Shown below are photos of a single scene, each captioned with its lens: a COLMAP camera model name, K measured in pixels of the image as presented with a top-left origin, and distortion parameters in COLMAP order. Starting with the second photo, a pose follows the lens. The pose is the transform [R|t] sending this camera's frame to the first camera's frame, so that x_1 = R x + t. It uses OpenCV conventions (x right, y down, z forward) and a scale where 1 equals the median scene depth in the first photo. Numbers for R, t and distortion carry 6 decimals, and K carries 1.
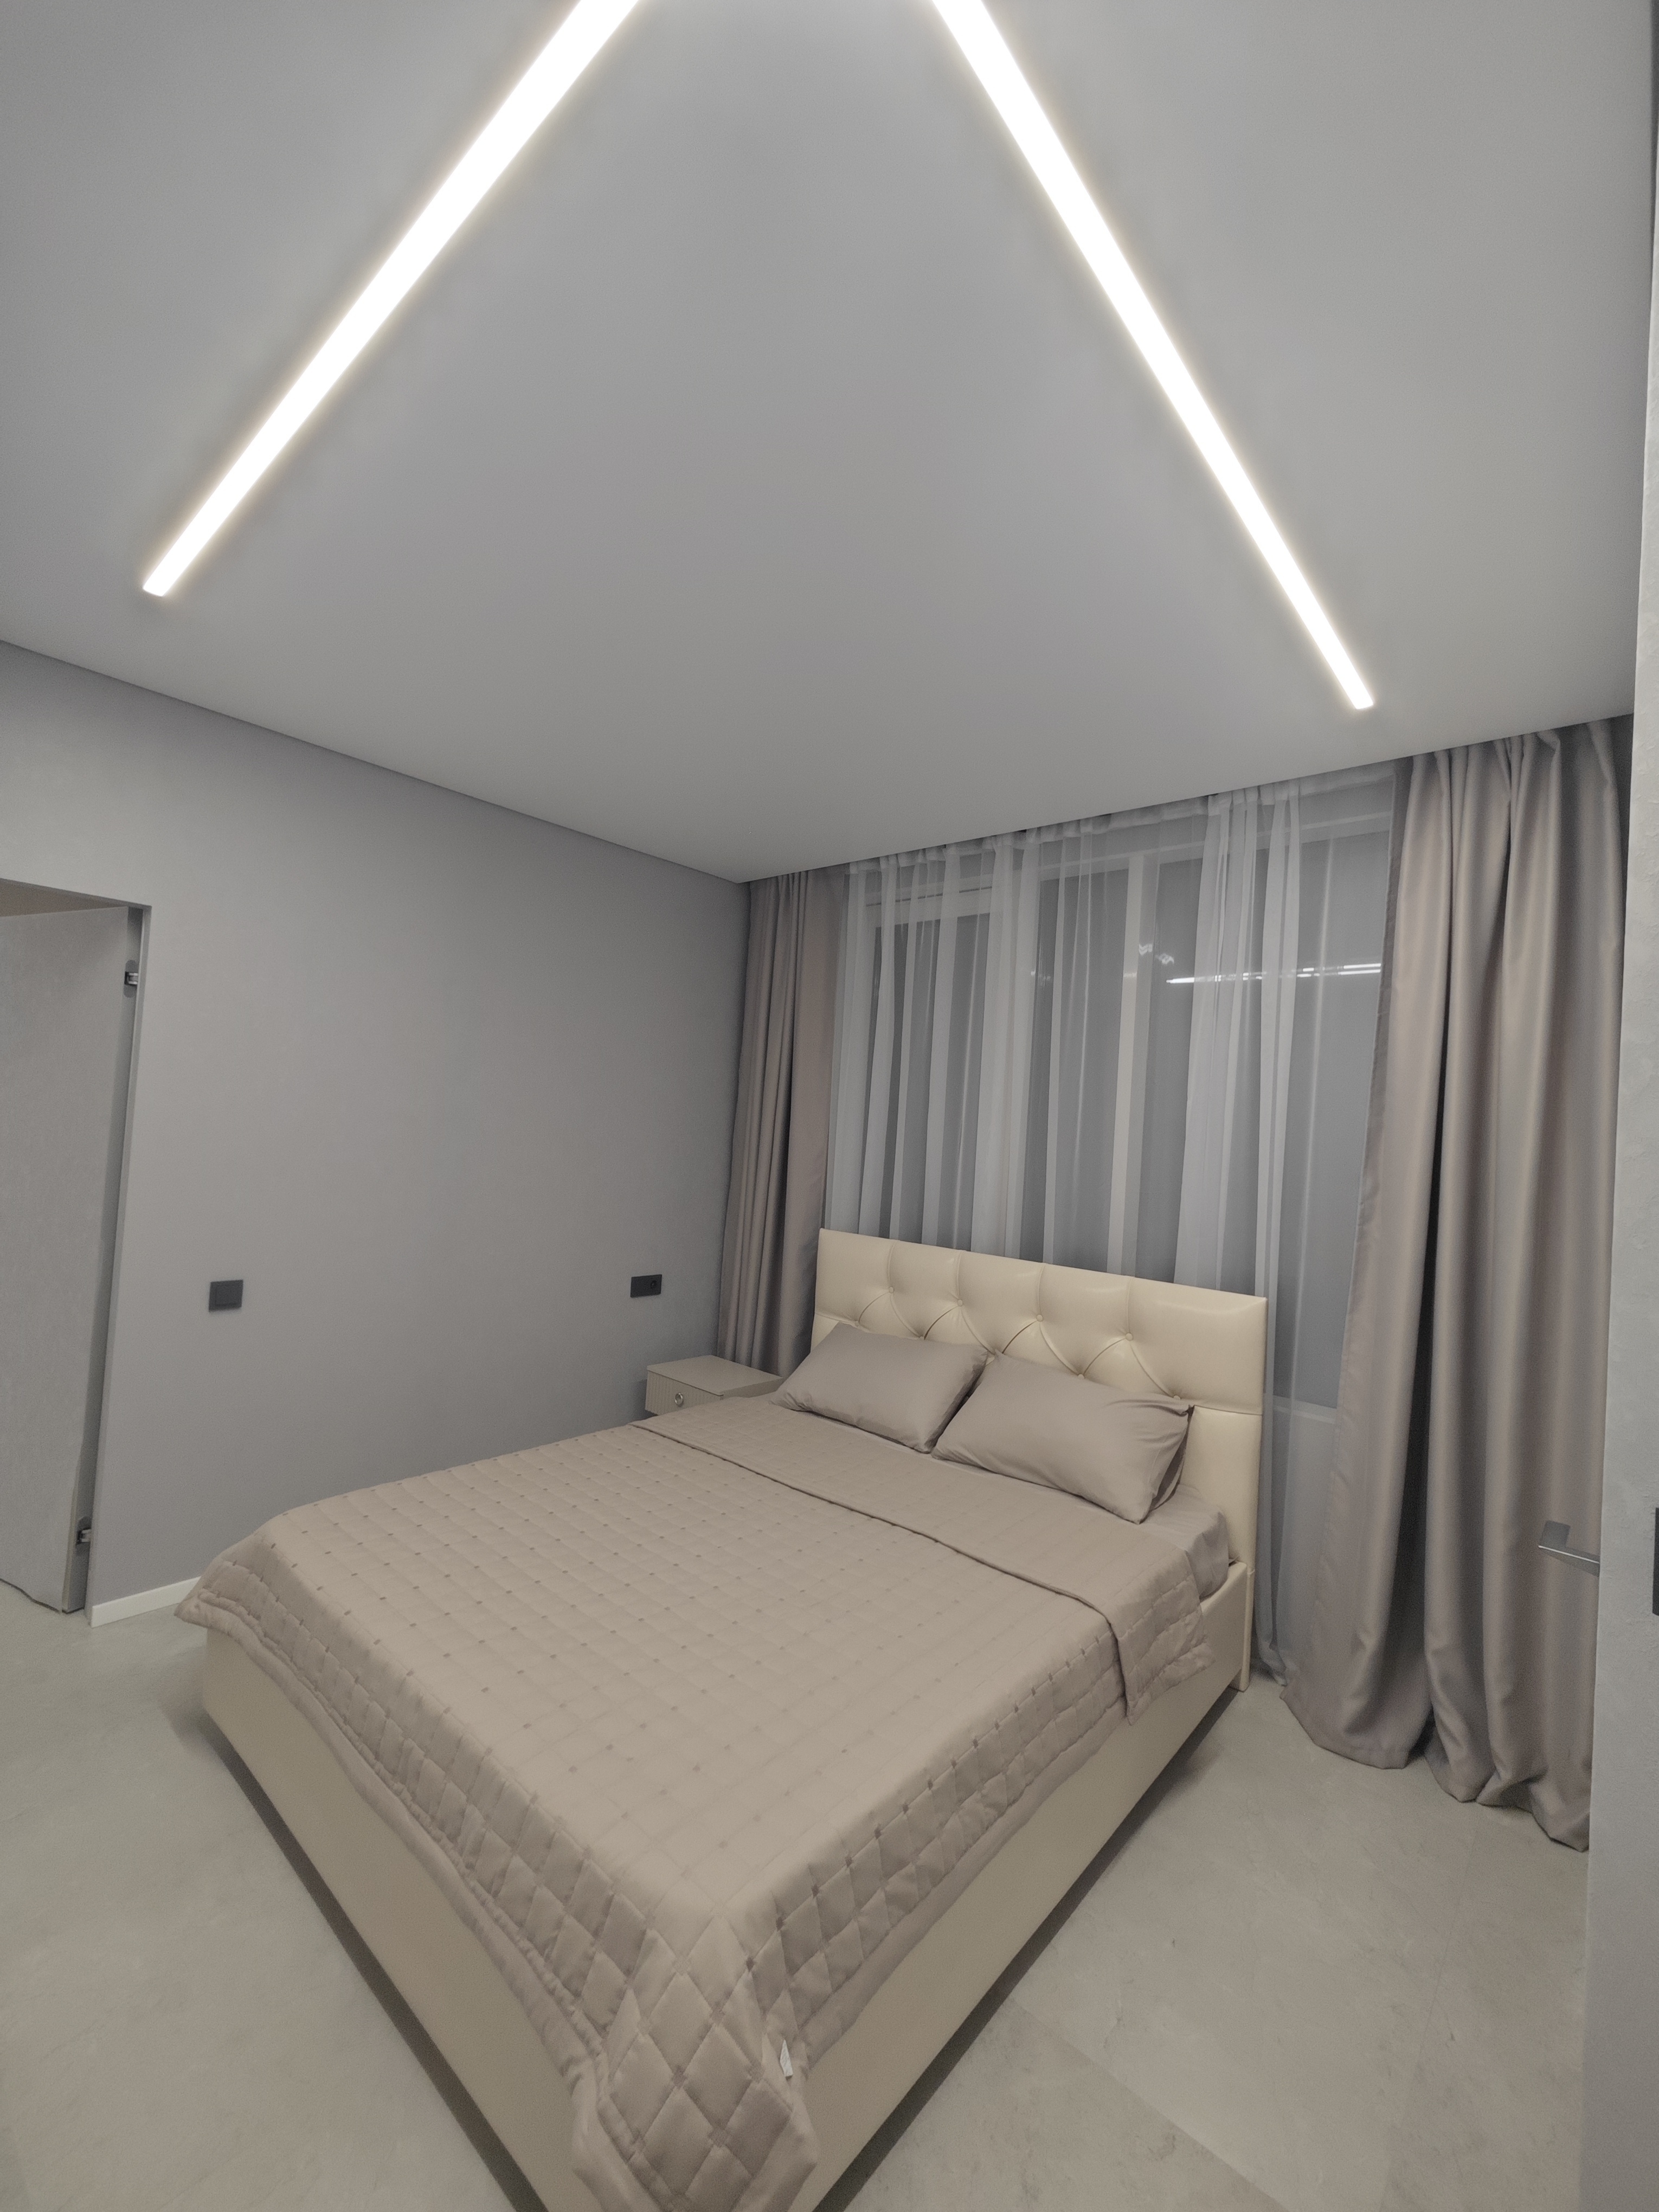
lens RADIAL K [[917.7, 0, 829.5], [0, 917.7, 1106.0], [0, 0, 1]] dist [0.002692, 0.000216]
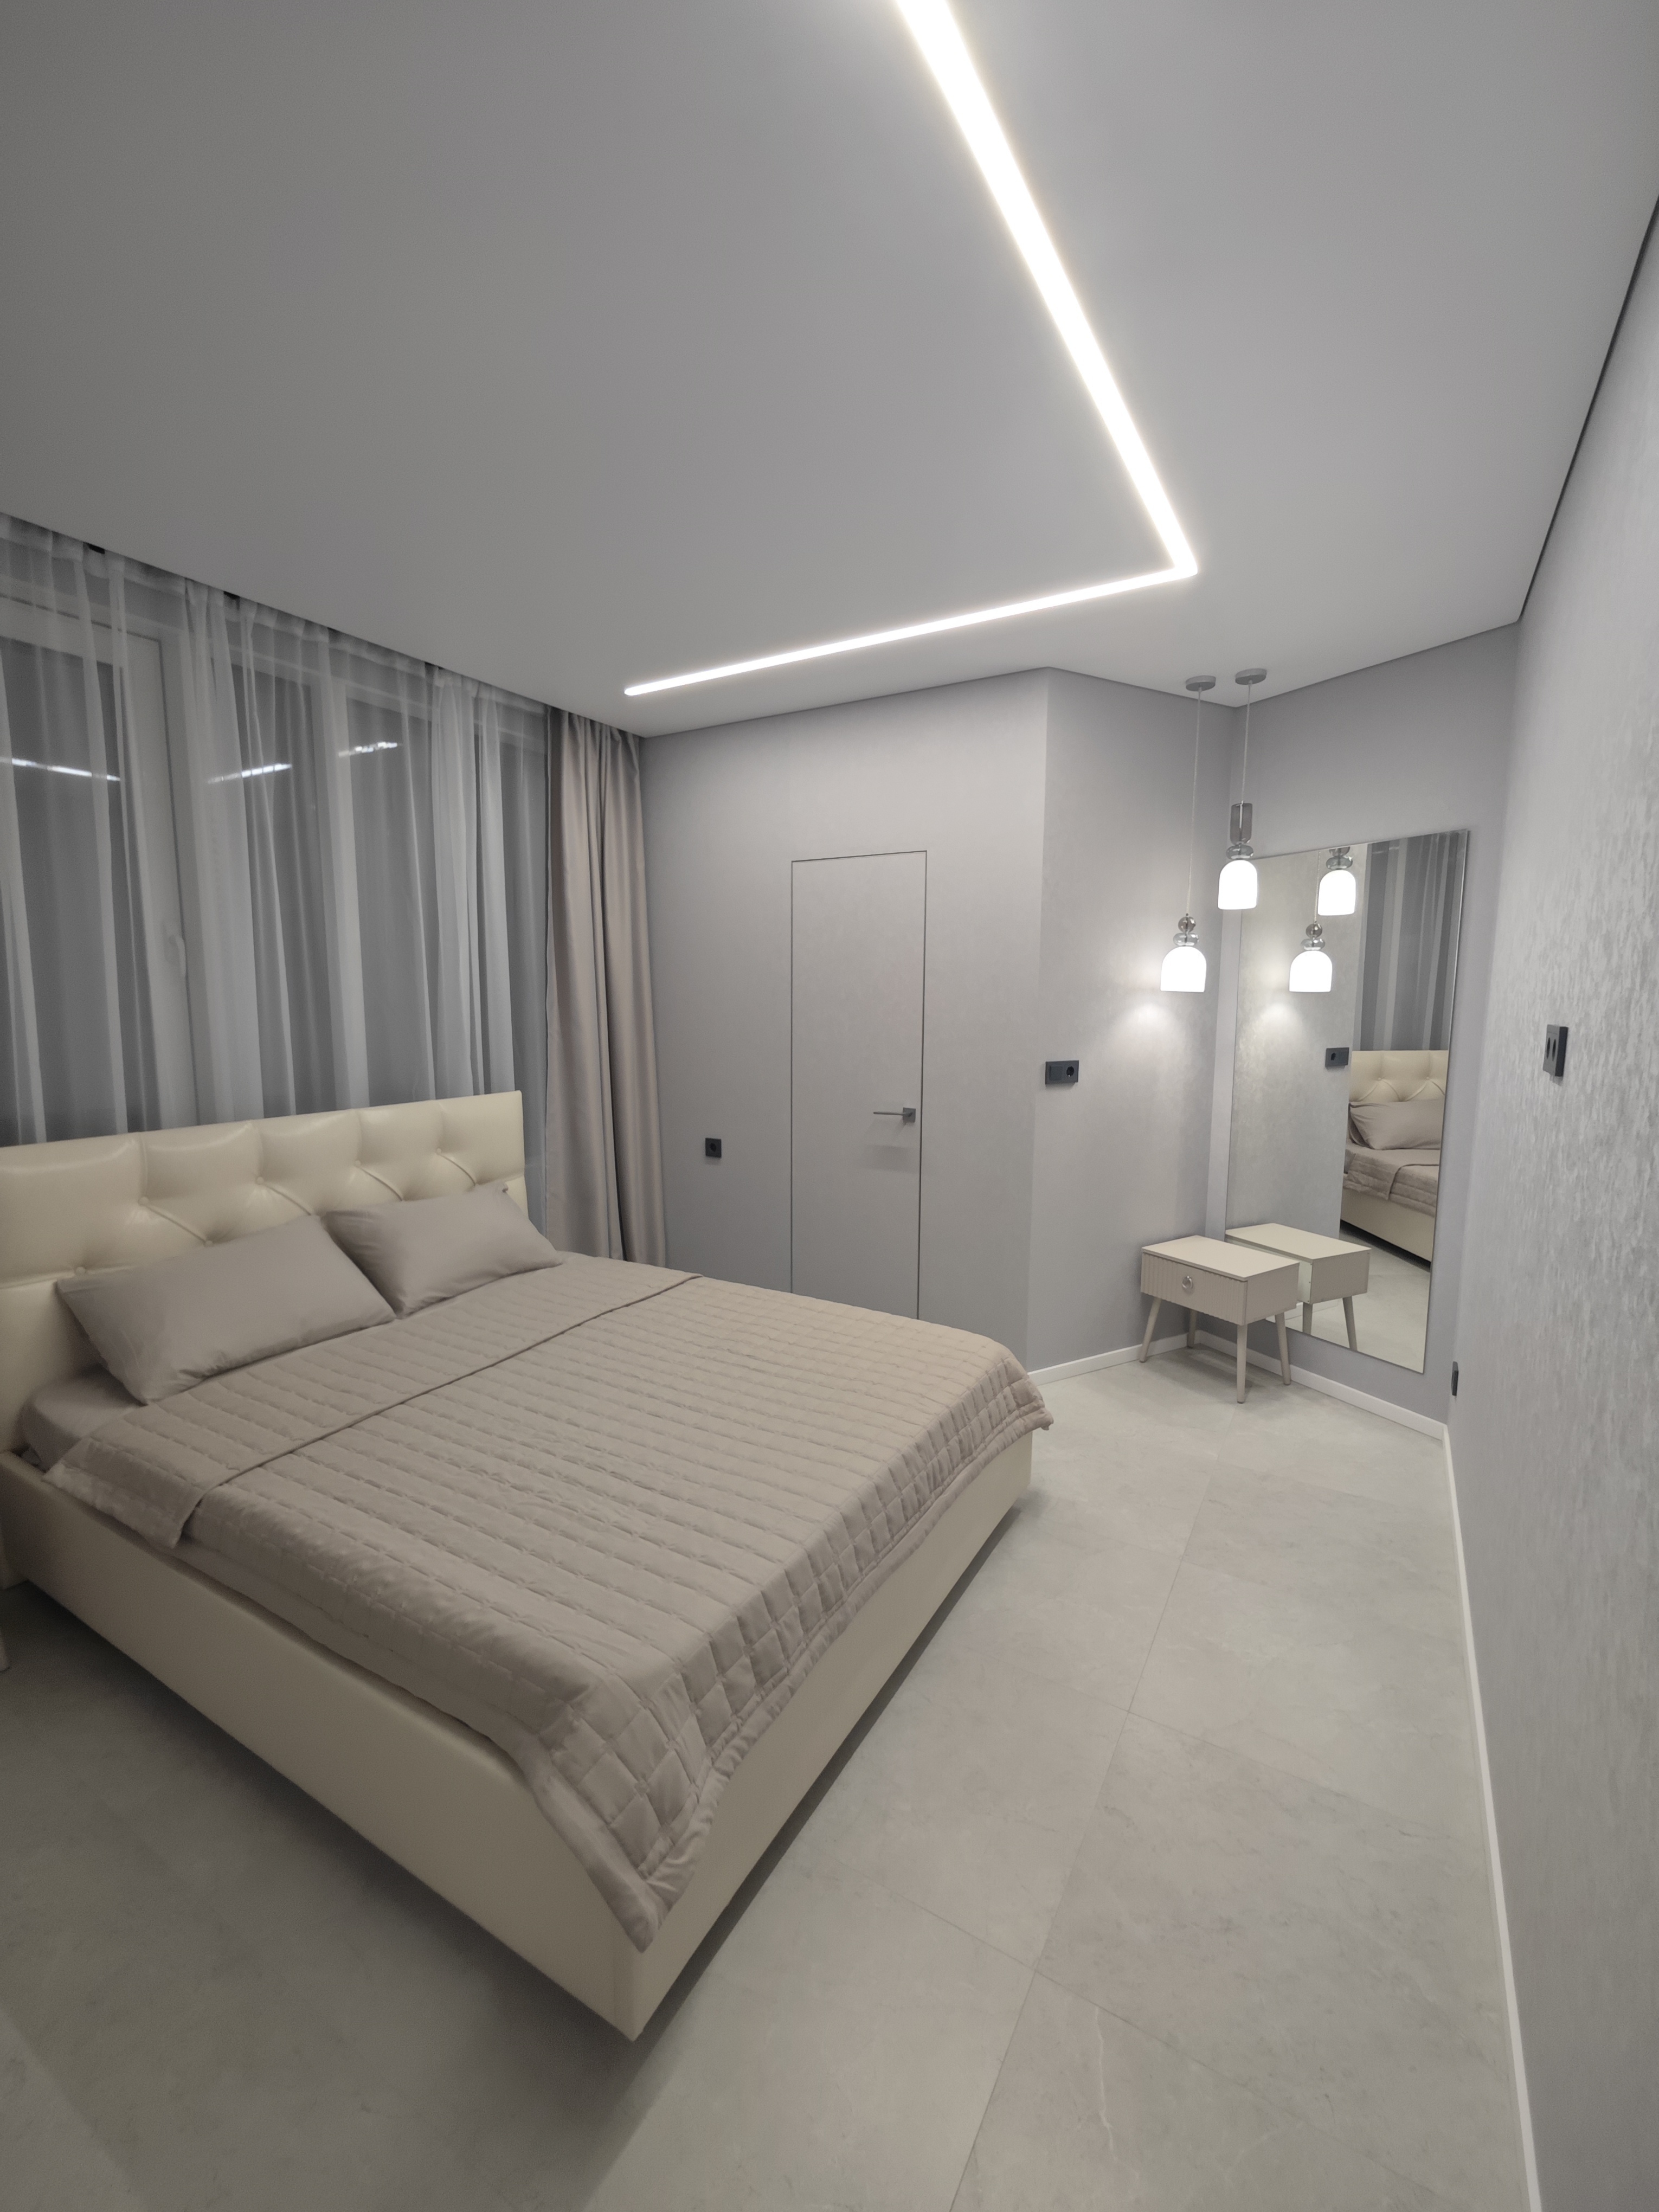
lens RADIAL K [[917.7, 0, 829.5], [0, 917.7, 1106.0], [0, 0, 1]] dist [0.002692, 0.000216]
pose [[-0.173691, -0.186735, 0.966934, -0.800048], [-0.049401, 0.982274, 0.180824, -0.034900], [-0.983560, -0.016360, -0.179837, 0.674653]]
